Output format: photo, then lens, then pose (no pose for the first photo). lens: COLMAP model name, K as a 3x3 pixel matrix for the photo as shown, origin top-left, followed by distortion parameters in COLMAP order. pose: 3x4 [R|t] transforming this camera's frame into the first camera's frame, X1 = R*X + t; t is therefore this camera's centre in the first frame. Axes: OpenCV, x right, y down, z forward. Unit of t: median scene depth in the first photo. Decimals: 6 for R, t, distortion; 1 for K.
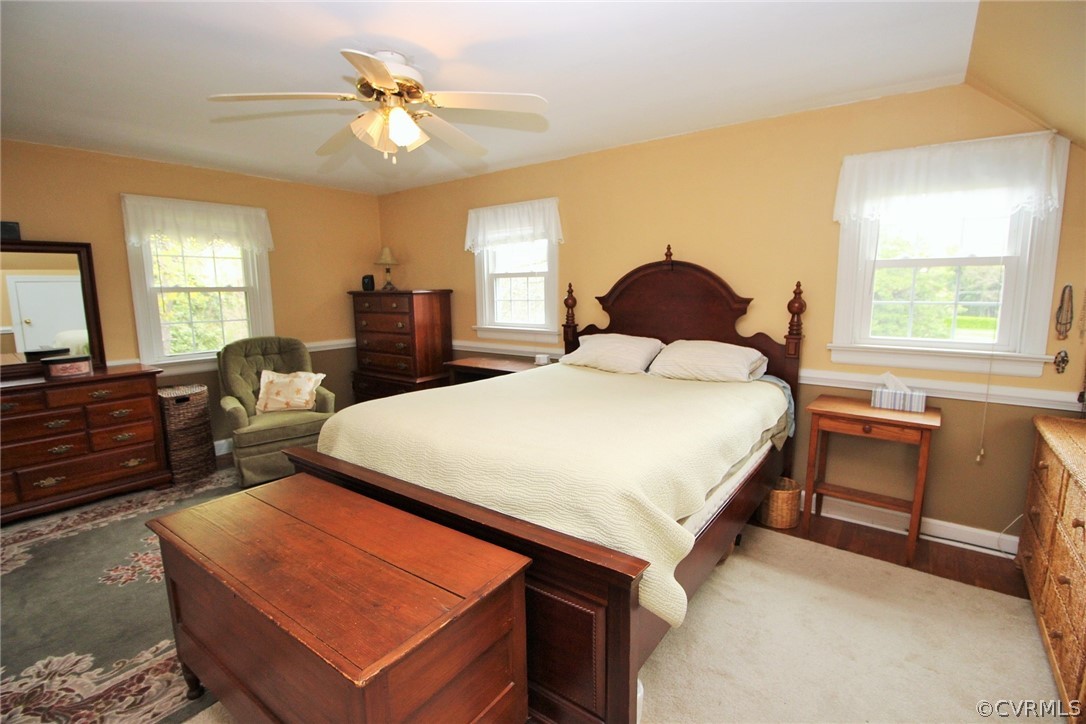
lens RADIAL K [[504.0, 0, 546.8], [0, 504.0, 363.2], [0, 0, 1]] dist [-0.003336, -0.009265]
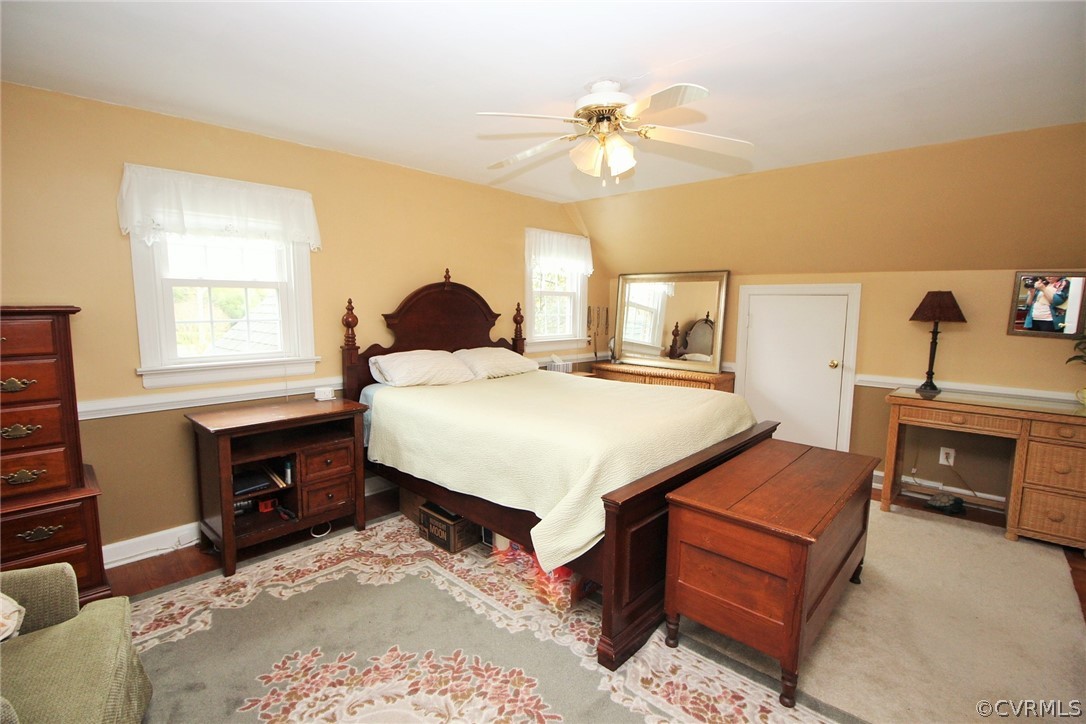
lens RADIAL K [[504.0, 0, 542.5], [0, 504.0, 354.6], [0, 0, 1]] dist [-0.003336, -0.009265]
pose [[0.112678, -0.090206, 0.989528, -0.778339], [0.133994, 0.988153, 0.074823, -0.084897], [-0.984555, 0.124160, 0.123431, 0.580797]]
